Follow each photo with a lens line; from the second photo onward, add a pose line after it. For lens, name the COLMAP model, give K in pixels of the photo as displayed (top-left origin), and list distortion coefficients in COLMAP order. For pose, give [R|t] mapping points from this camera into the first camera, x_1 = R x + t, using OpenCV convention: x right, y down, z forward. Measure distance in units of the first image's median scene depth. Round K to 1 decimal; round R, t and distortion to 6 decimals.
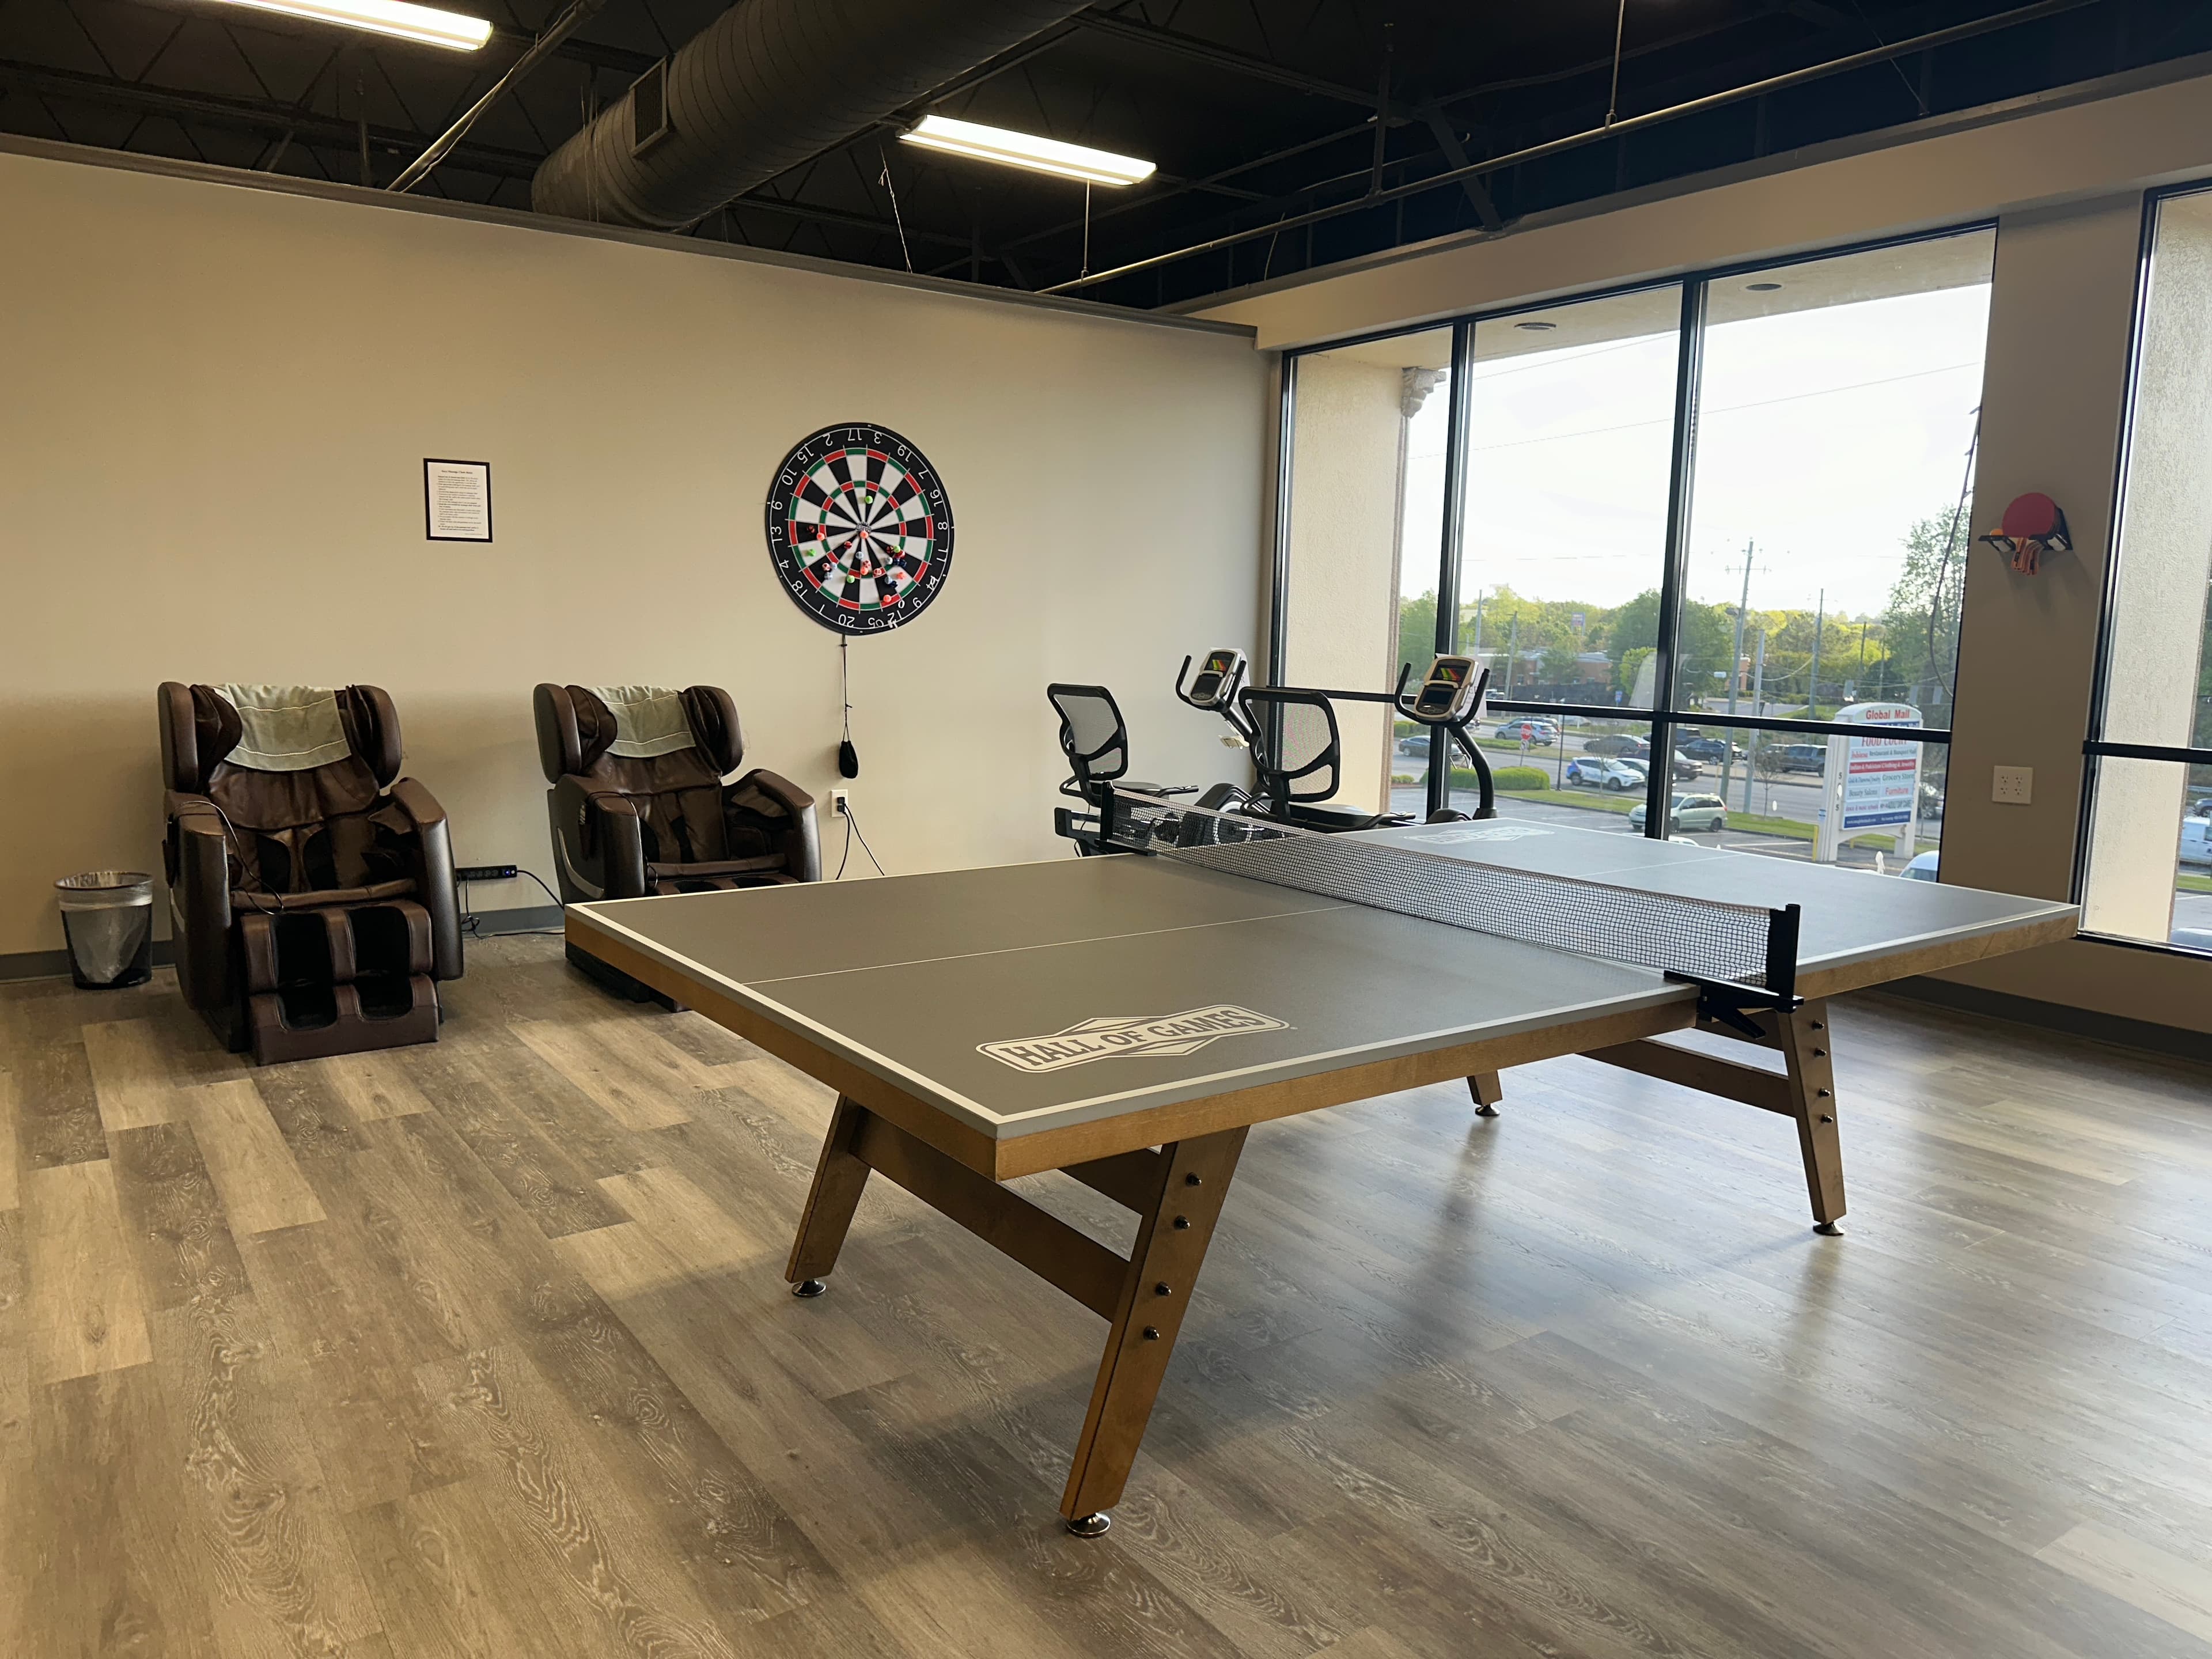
lens RADIAL K [[1584.3, 0, 1105.9], [0, 1584.3, 845.4], [0, 0, 1]] dist [0.037155, -0.022251]
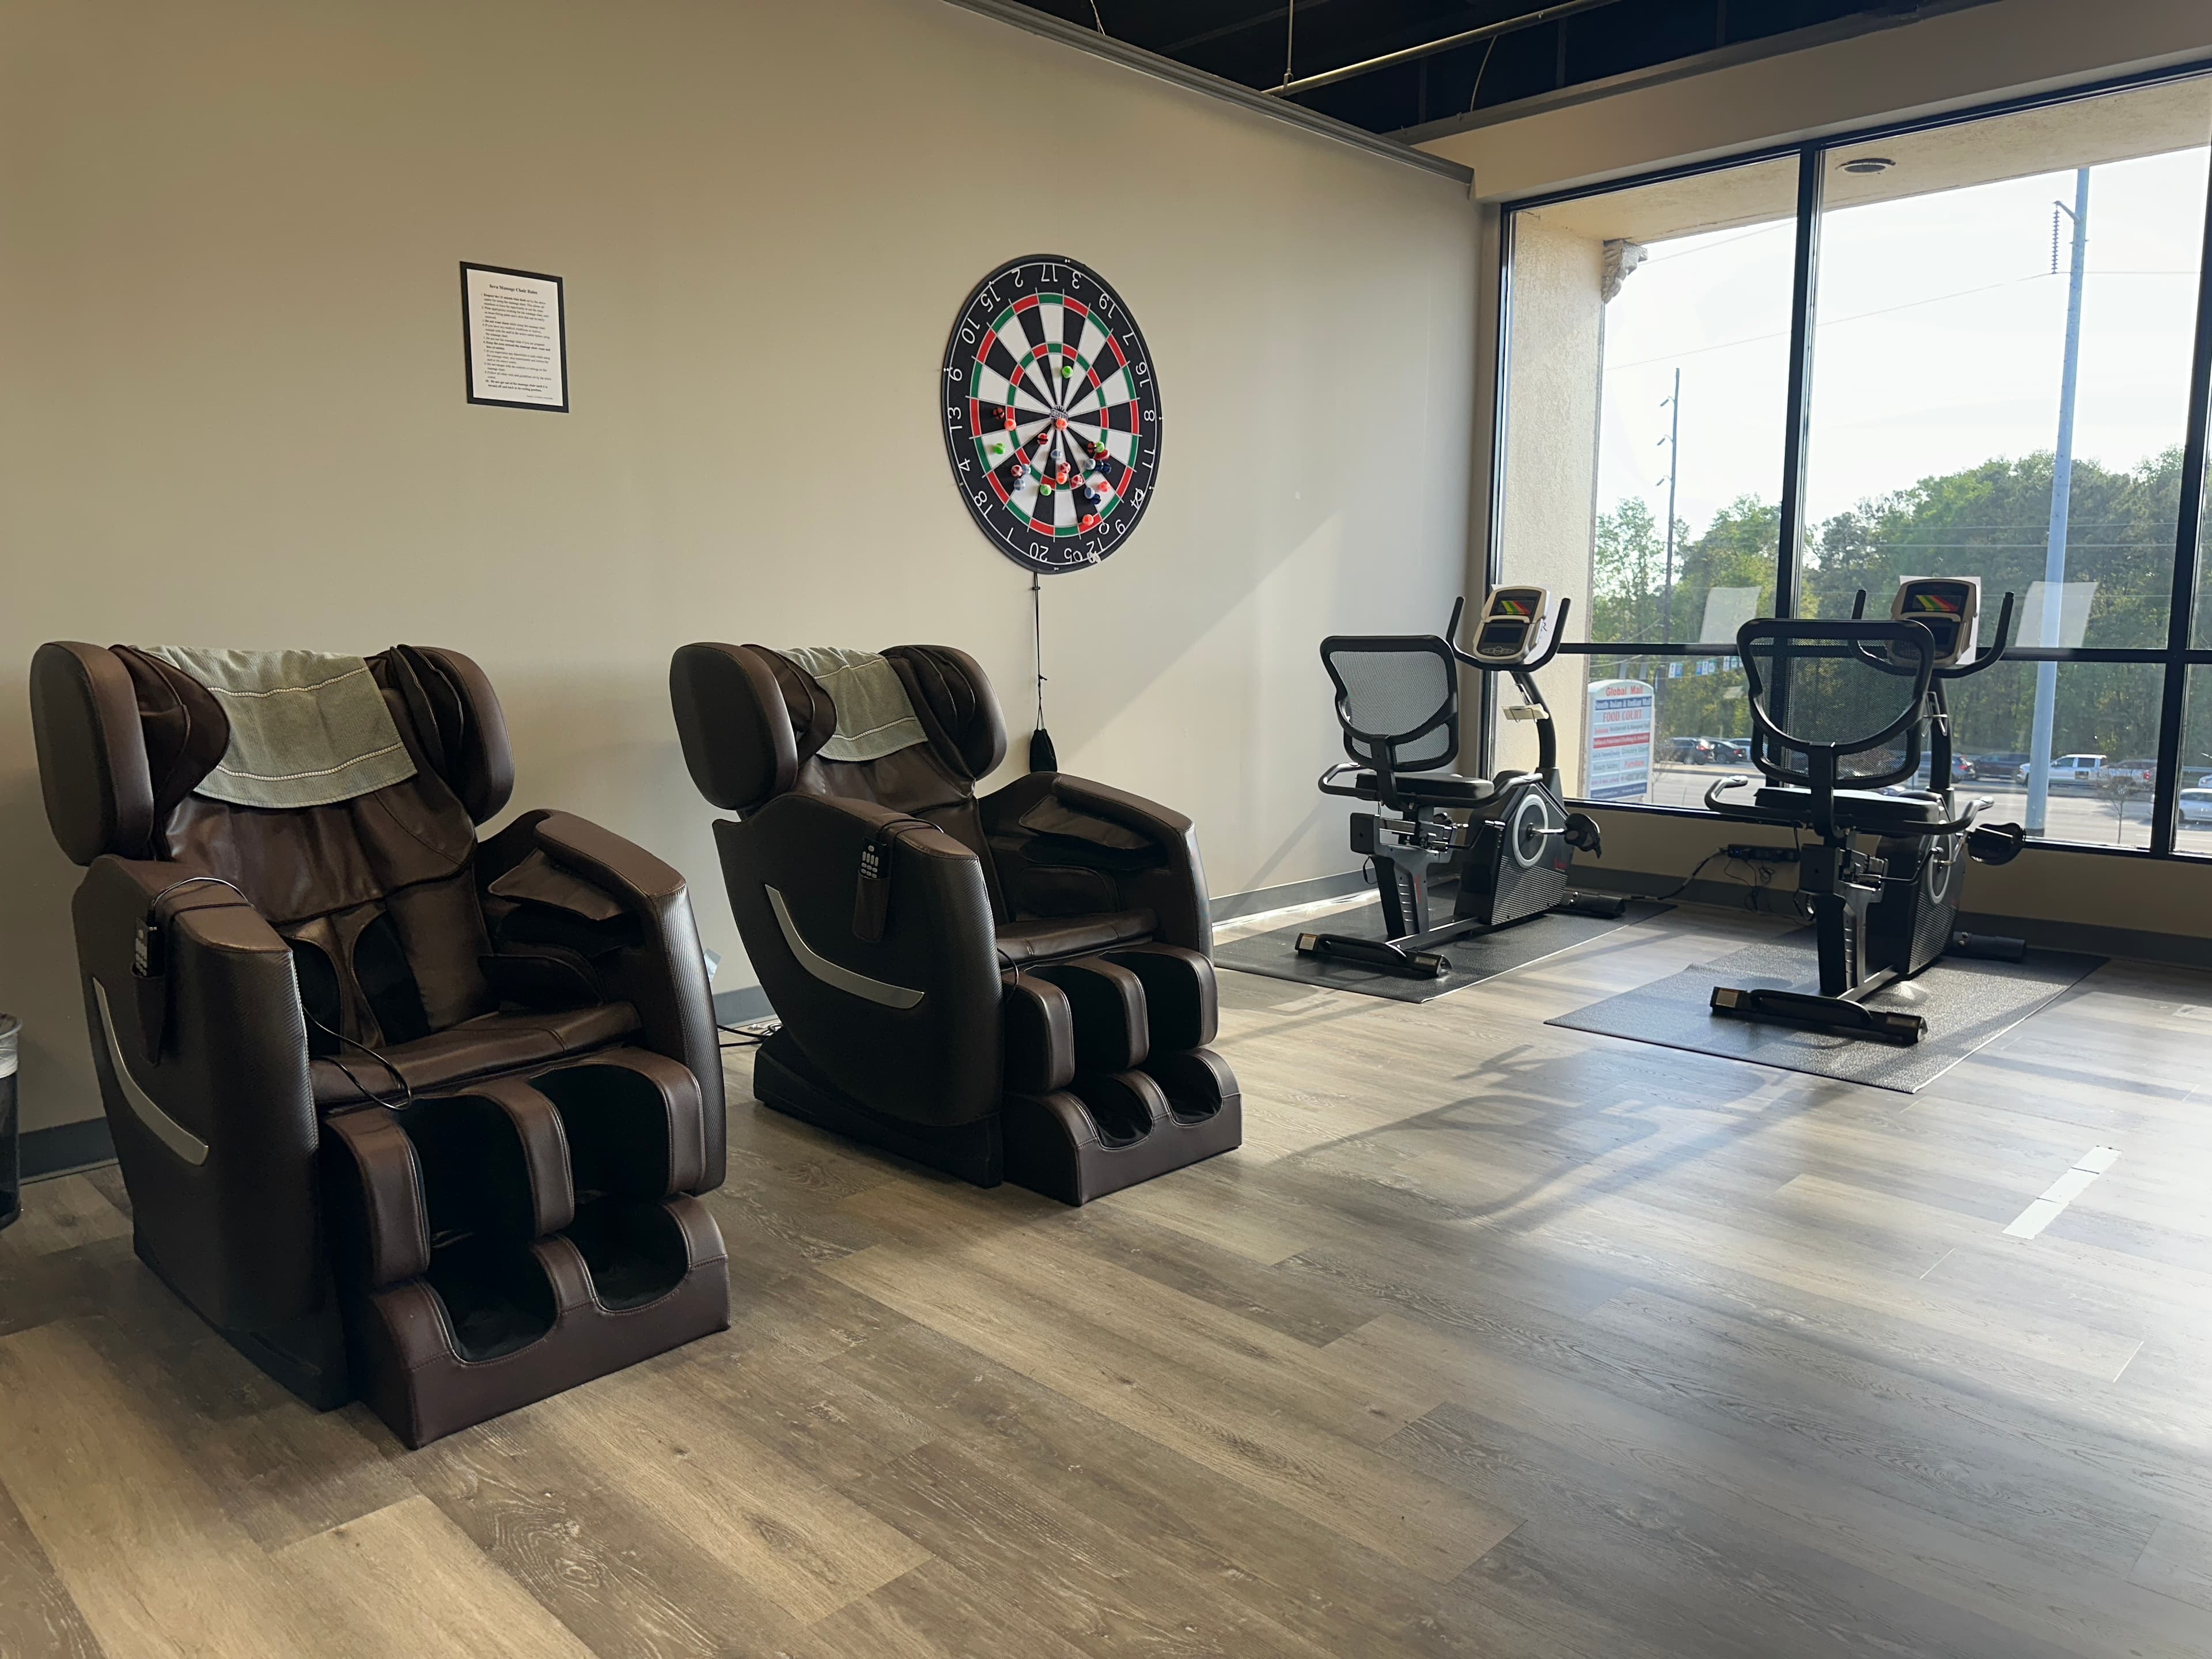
lens RADIAL K [[1584.3, 0, 1094.4], [0, 1584.3, 834.2], [0, 0, 1]] dist [0.037155, -0.022251]
pose [[0.983745, -0.045804, 0.173633, -0.274900], [0.046881, 0.998898, -0.002102, -0.019188], [-0.173345, 0.010208, 0.984808, 0.343747]]
